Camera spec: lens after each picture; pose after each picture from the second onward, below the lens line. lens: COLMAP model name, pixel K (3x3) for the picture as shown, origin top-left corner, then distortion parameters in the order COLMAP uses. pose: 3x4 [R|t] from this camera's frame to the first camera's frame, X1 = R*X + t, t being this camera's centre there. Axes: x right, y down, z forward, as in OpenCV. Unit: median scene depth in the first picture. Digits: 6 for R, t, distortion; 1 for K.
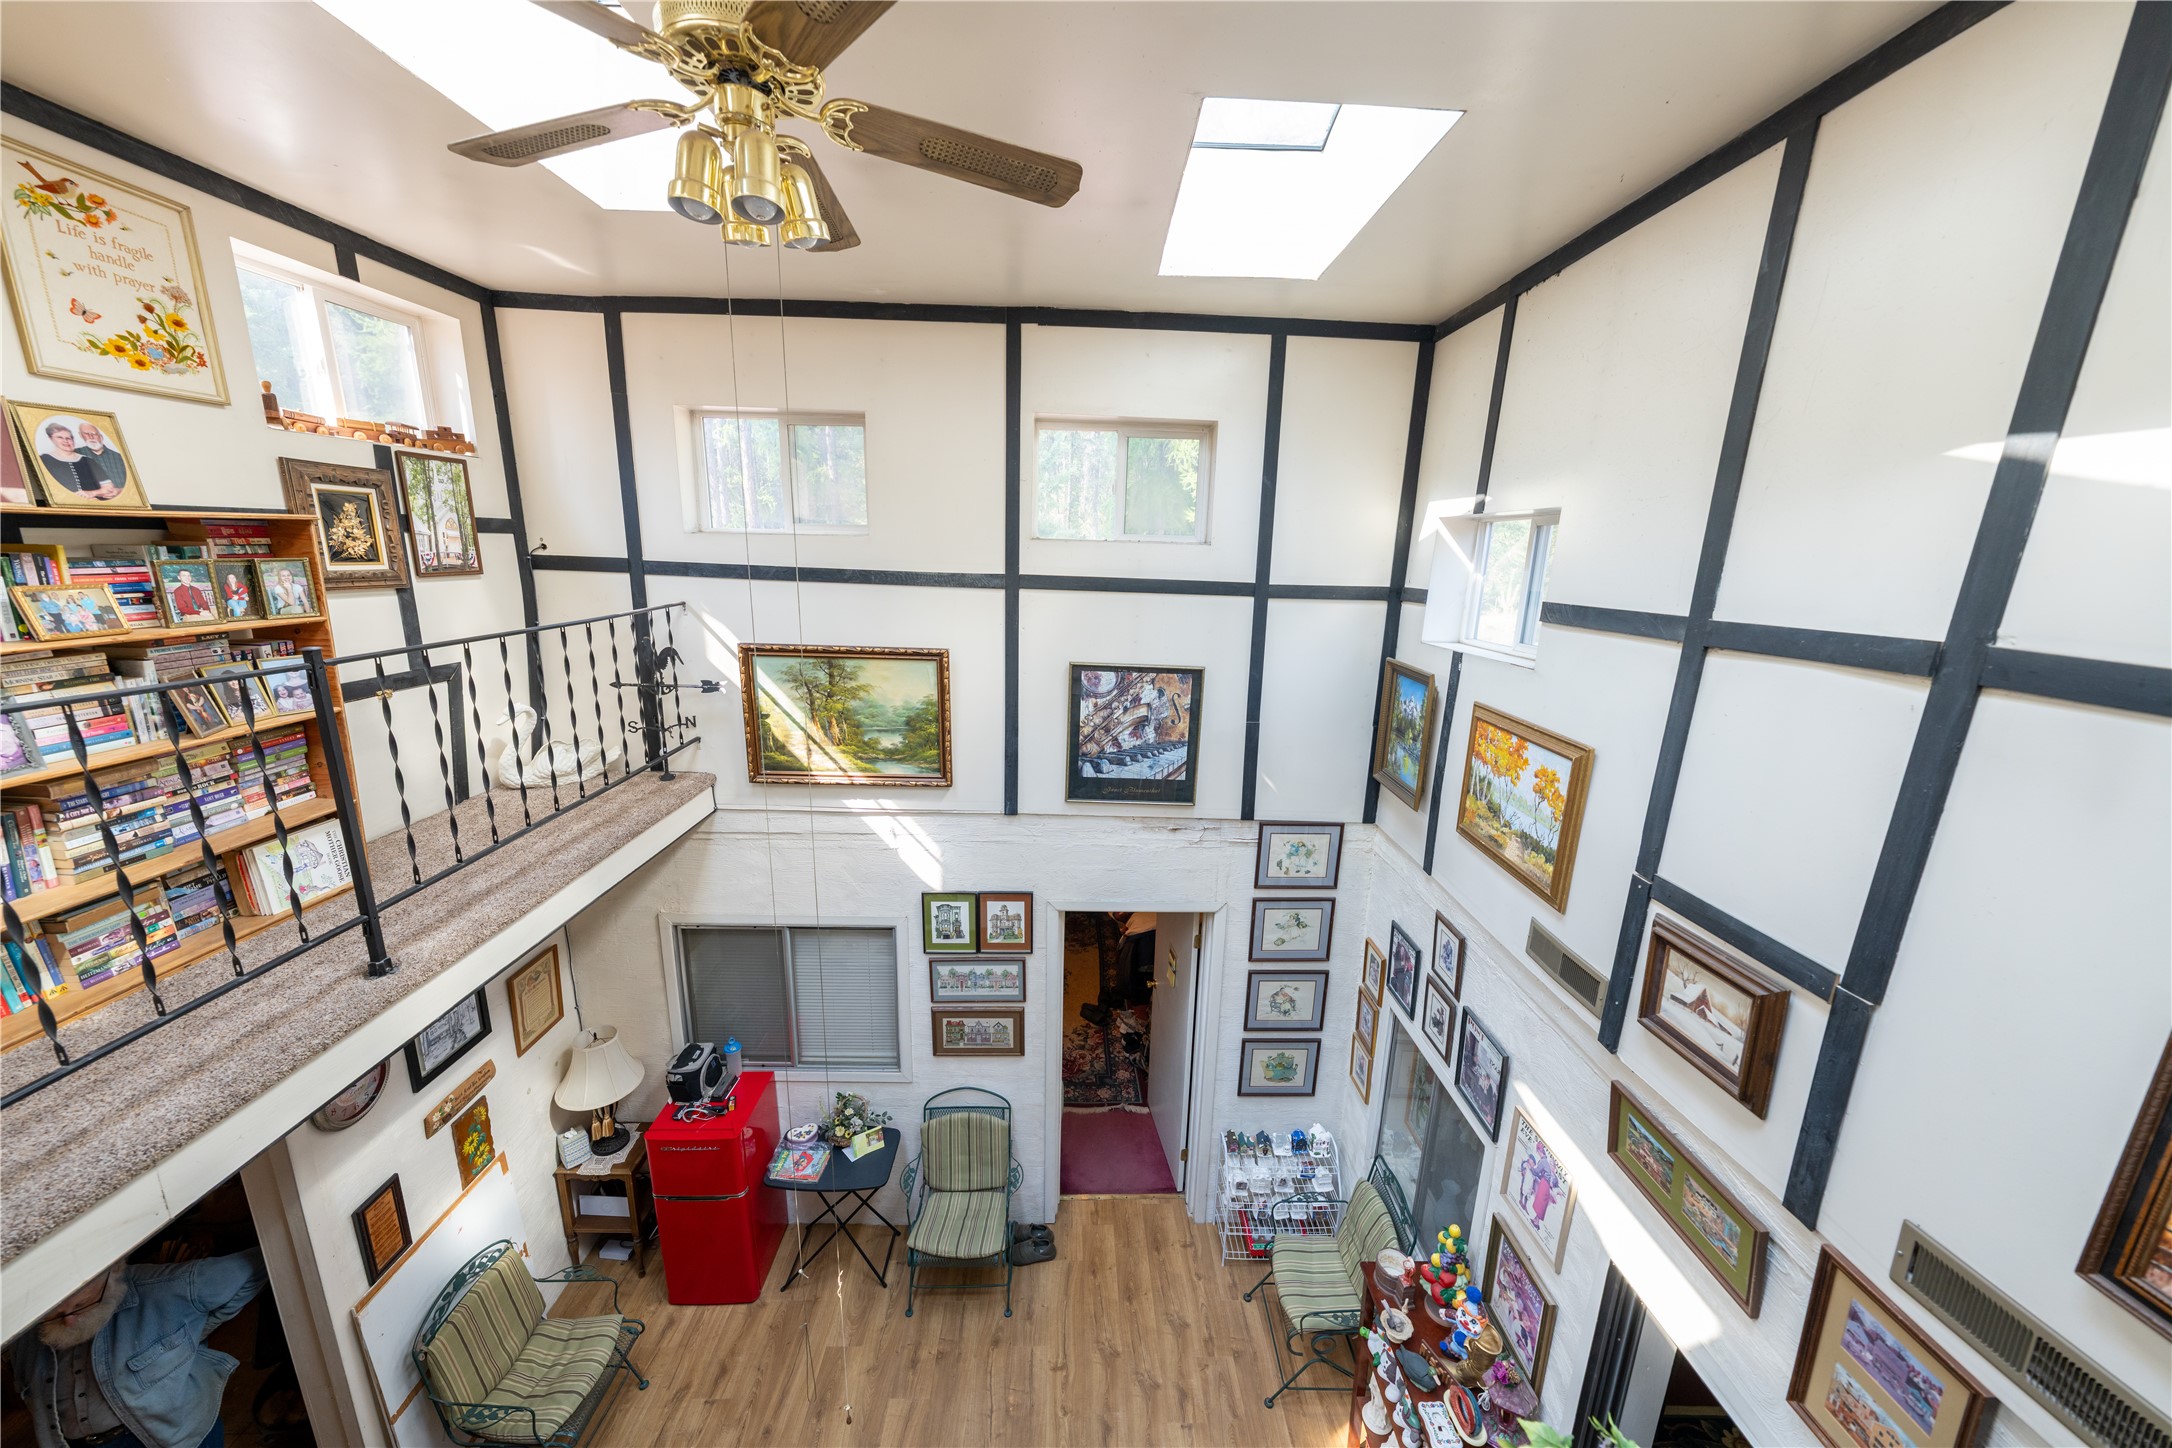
lens RADIAL K [[748.9, 0, 1079.4], [0, 748.9, 721.0], [0, 0, 1]] dist [-0.001318, 0.000013]
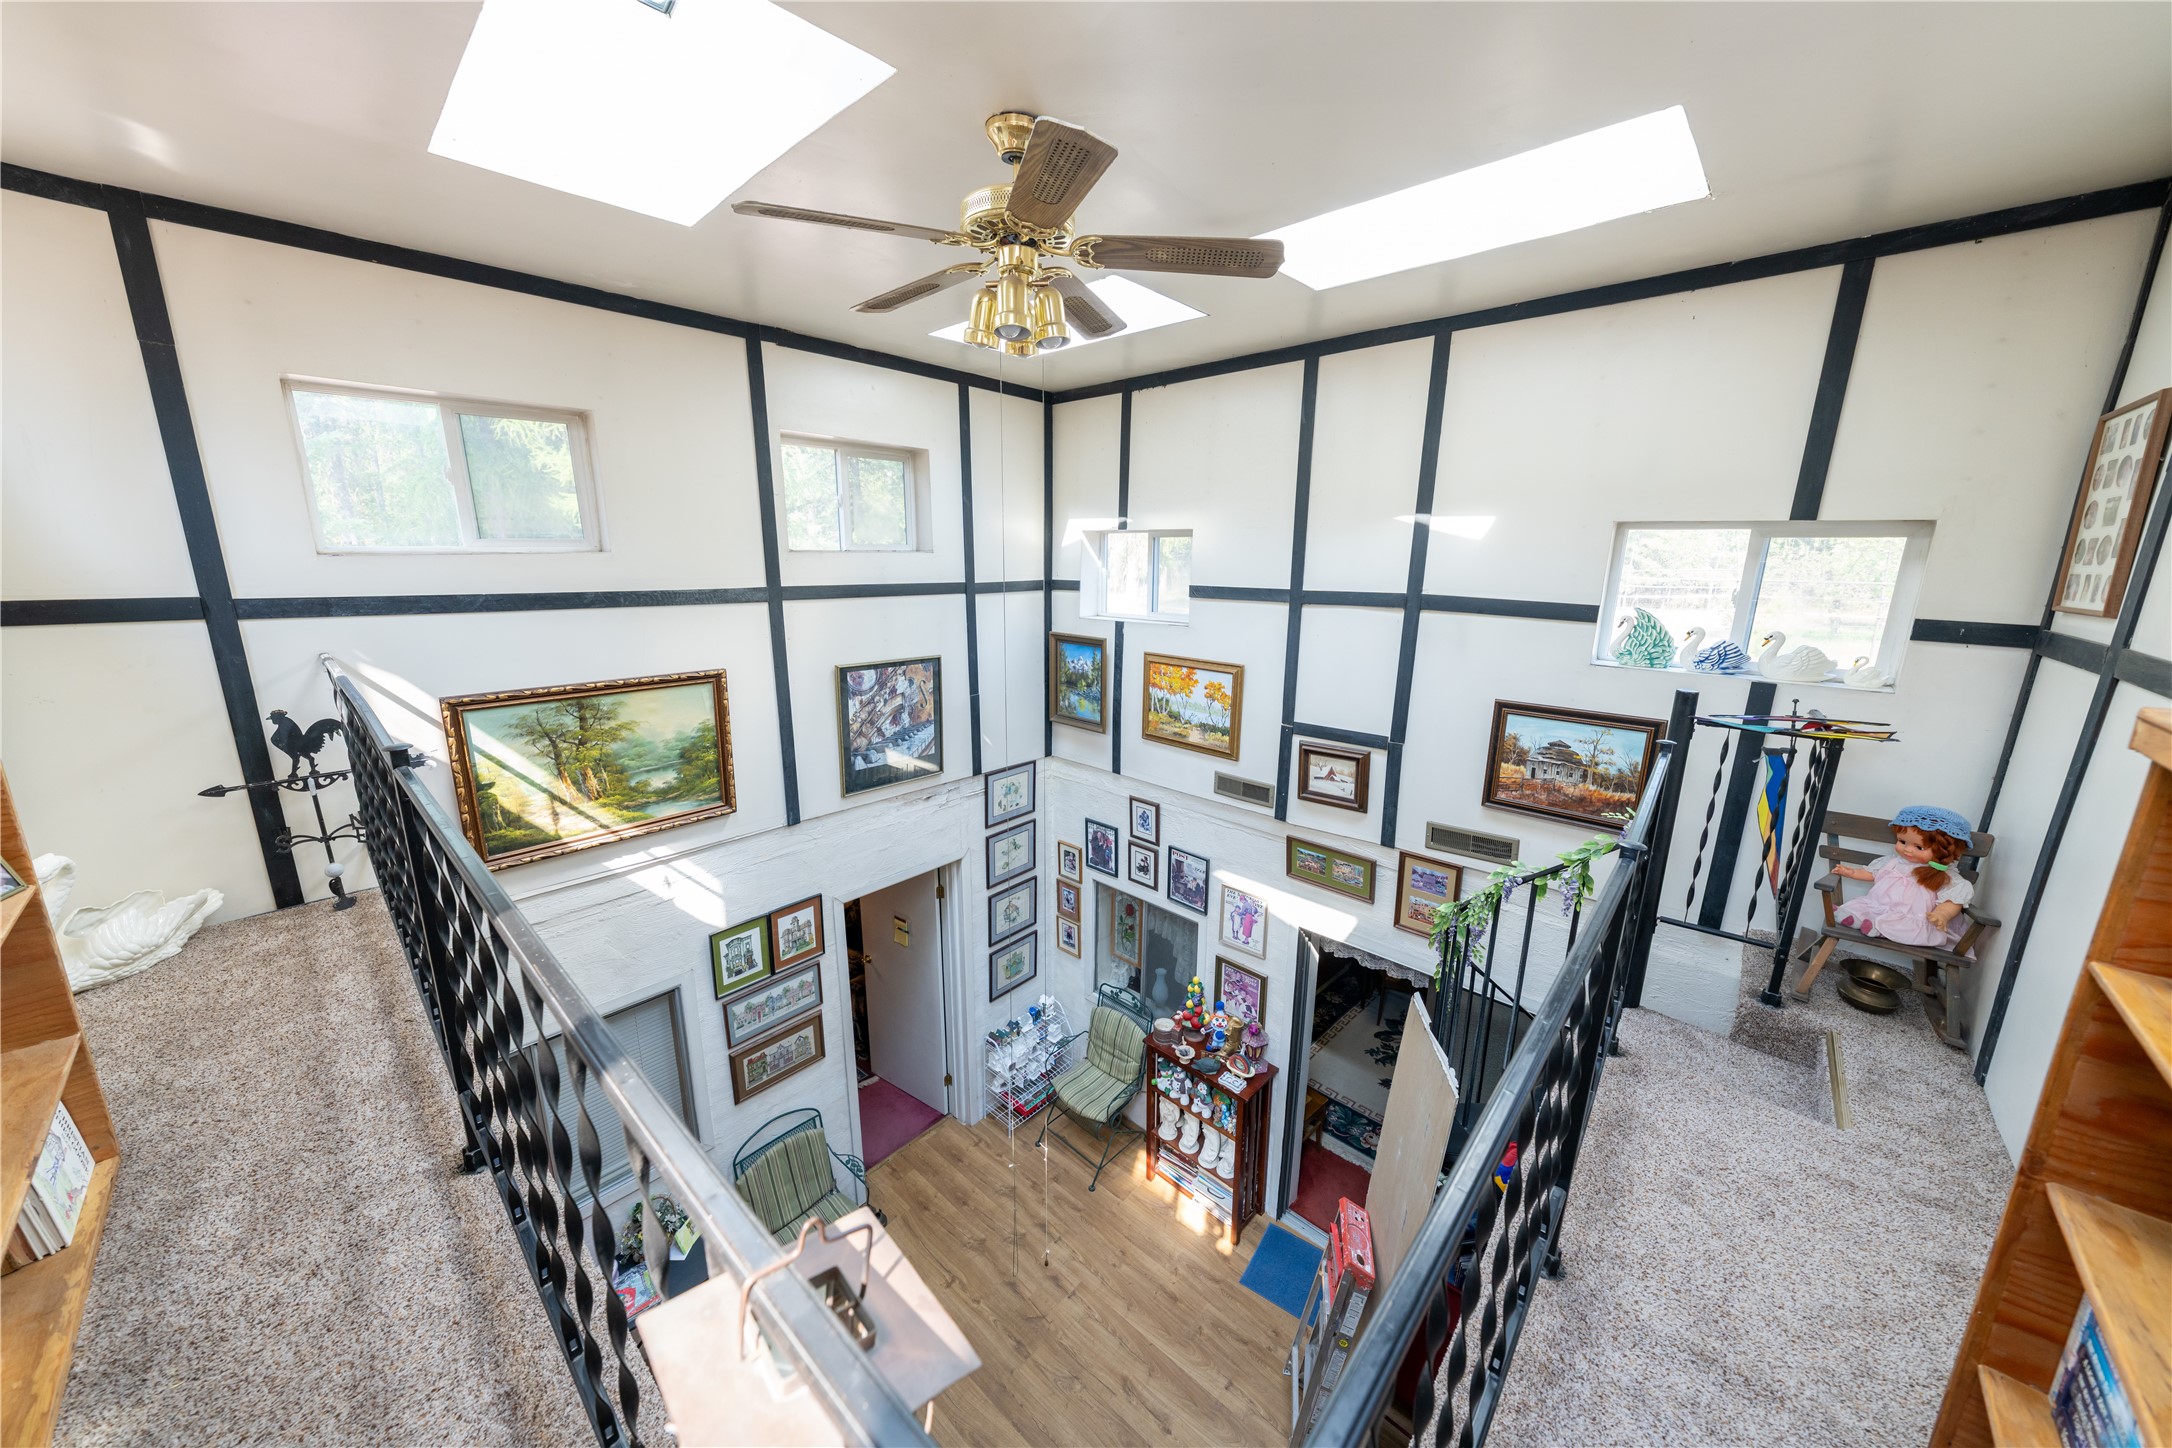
lens RADIAL K [[748.9, 0, 1085.8], [0, 748.9, 717.6], [0, 0, 1]] dist [-0.001318, 0.000013]
pose [[0.685577, -0.181647, 0.704975, -0.535857], [0.172929, 0.981288, 0.084672, -0.035235], [-0.707164, 0.063861, 0.704160, 0.003920]]
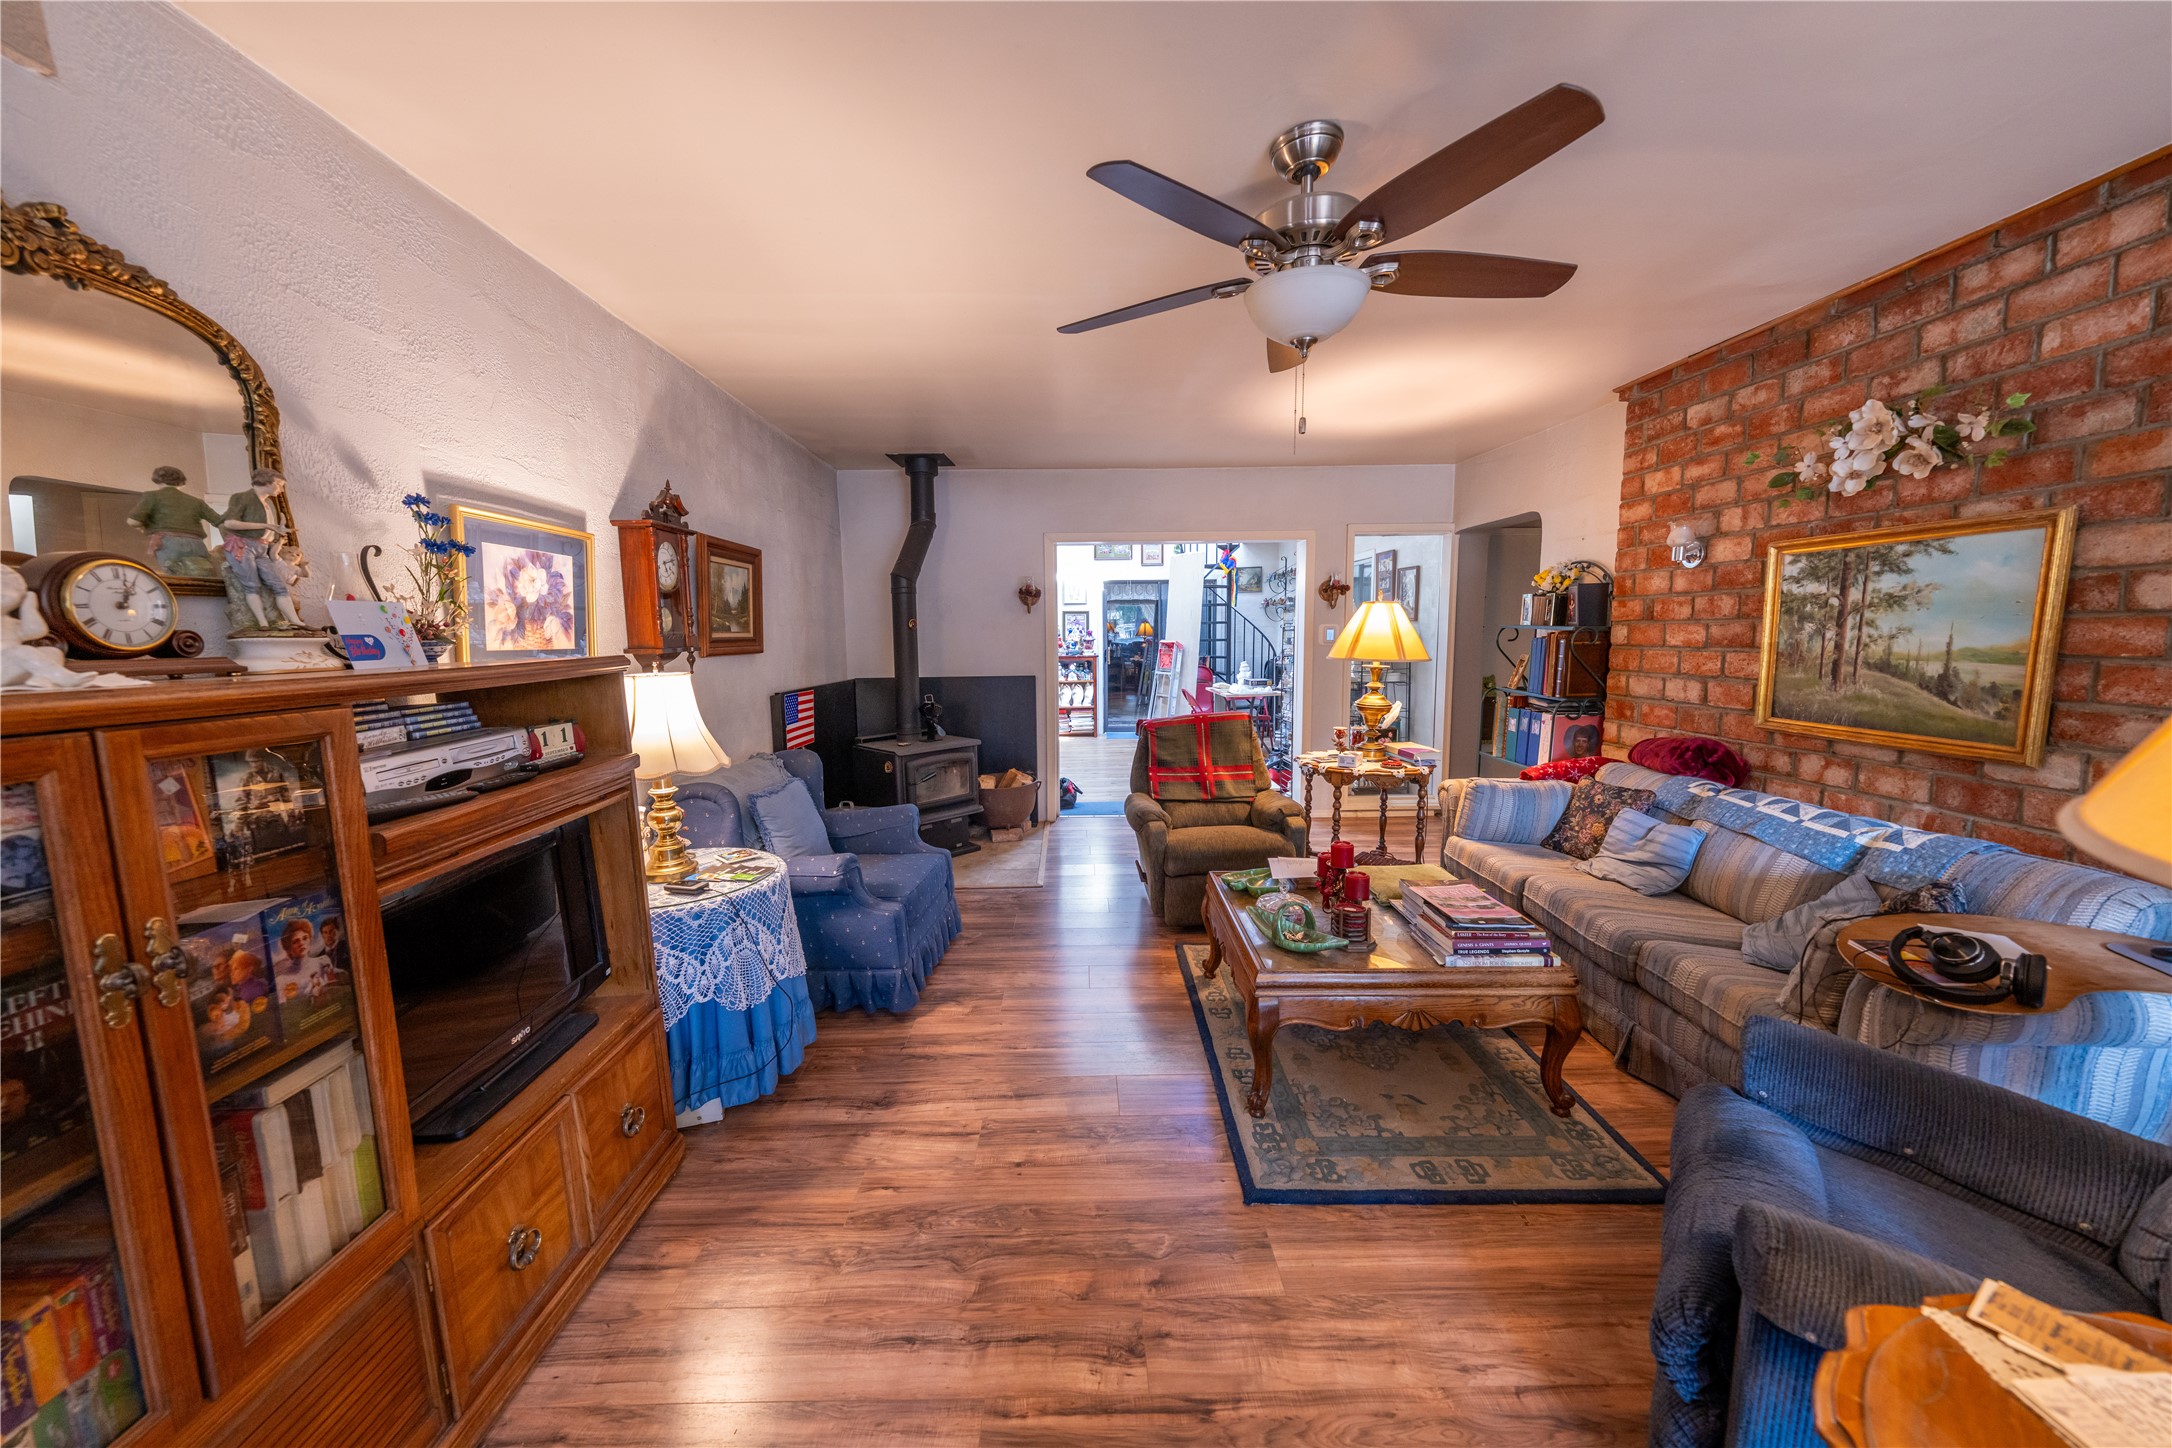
lens RADIAL K [[748.9, 0, 1079.8], [0, 748.9, 723.8], [0, 0, 1]] dist [-0.001318, 0.000013]
pose [[0.007870, -0.142142, 0.989815, -2.247181], [0.239563, 0.961288, 0.136141, 0.530362], [-0.970849, 0.236052, 0.041618, 0.675485]]
